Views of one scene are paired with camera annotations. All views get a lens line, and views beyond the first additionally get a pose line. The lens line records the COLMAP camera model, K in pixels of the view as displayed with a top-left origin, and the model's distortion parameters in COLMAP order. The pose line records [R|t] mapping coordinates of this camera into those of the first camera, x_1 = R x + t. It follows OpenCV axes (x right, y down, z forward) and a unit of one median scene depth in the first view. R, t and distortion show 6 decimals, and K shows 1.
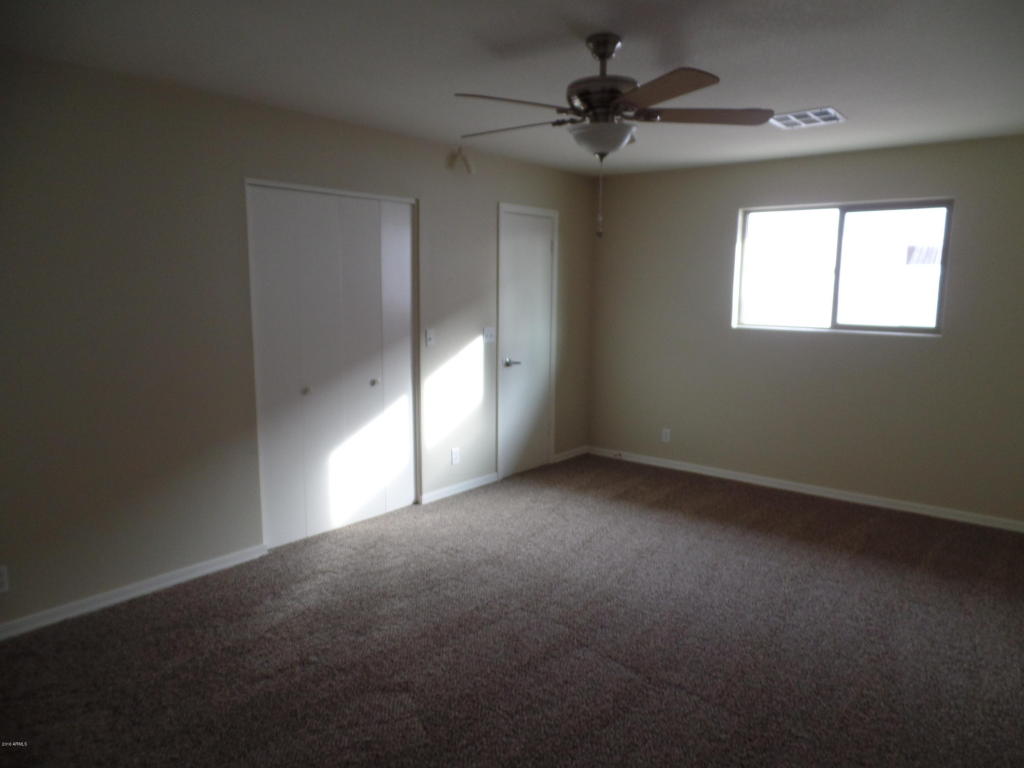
lens RADIAL K [[695.1, 0, 512.0], [0, 695.1, 384.0], [0, 0, 1]] dist [0.001694, -0.000693]
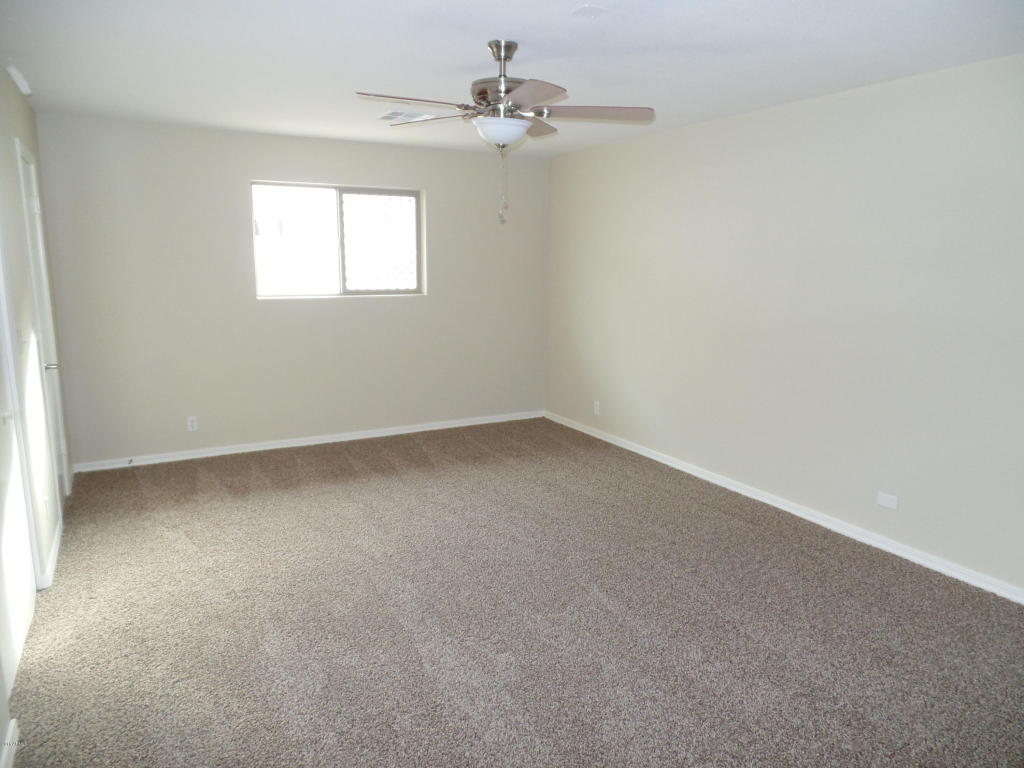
lens RADIAL K [[706.8, 0, 512.0], [0, 706.8, 384.0], [0, 0, 1]] dist [0.004996, -0.003123]
pose [[0.419864, -0.177032, 0.890154, -0.493145], [0.125335, 0.982704, 0.136320, -0.059009], [-0.898891, 0.054332, 0.434791, 0.252880]]
